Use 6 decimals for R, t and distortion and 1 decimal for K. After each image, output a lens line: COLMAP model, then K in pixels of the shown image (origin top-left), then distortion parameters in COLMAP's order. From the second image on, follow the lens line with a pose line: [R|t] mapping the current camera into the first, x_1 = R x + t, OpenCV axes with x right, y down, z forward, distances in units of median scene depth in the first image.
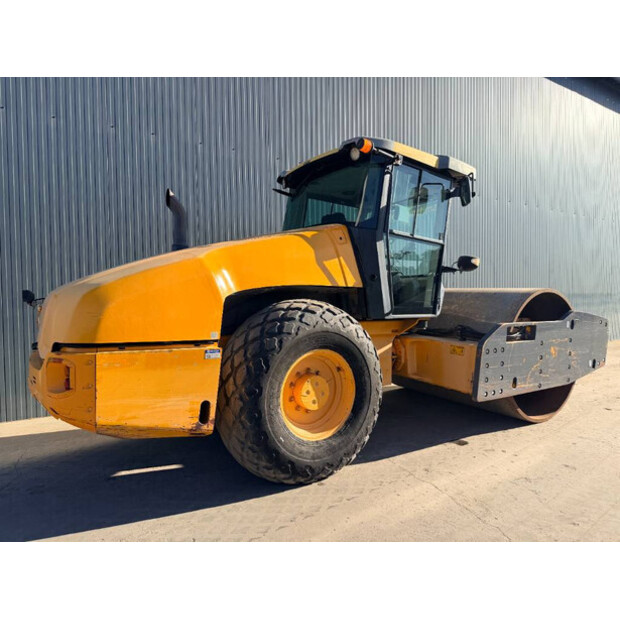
lens RADIAL K [[430.6, 0, 310.0], [0, 430.6, 310.0], [0, 0, 1]] dist [0.102138, -0.165602]
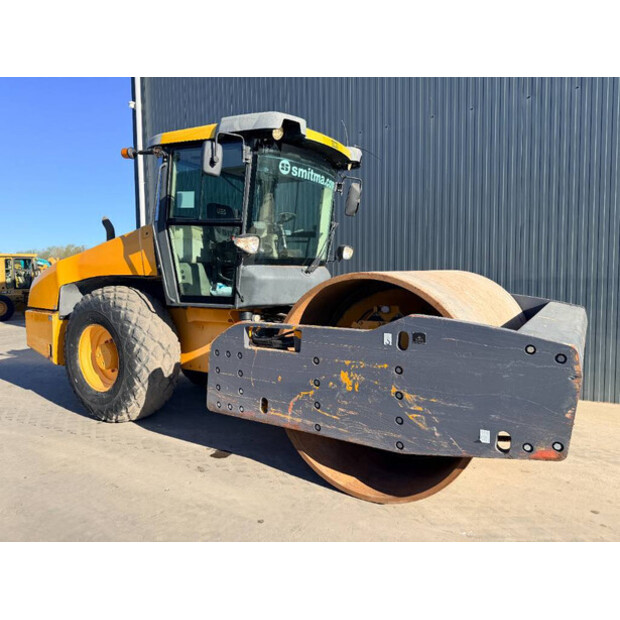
lens RADIAL K [[430.6, 0, 310.0], [0, 430.6, 310.0], [0, 0, 1]] dist [0.102138, -0.165602]
pose [[0.430772, 0.063964, -0.900191, 1.381613], [-0.022071, 0.997933, 0.060348, -0.043152], [0.902191, -0.006128, 0.431294, 0.927322]]
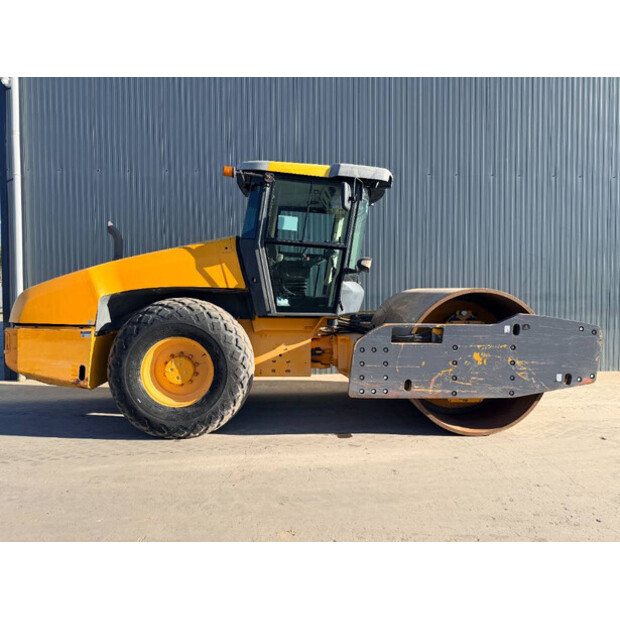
lens RADIAL K [[430.6, 0, 310.0], [0, 430.6, 310.0], [0, 0, 1]] dist [0.102138, -0.165602]
pose [[0.872597, 0.019245, -0.488062, 0.910972], [-0.019669, 0.999797, 0.004257, -0.001888], [0.488045, 0.005885, 0.872798, 0.057098]]
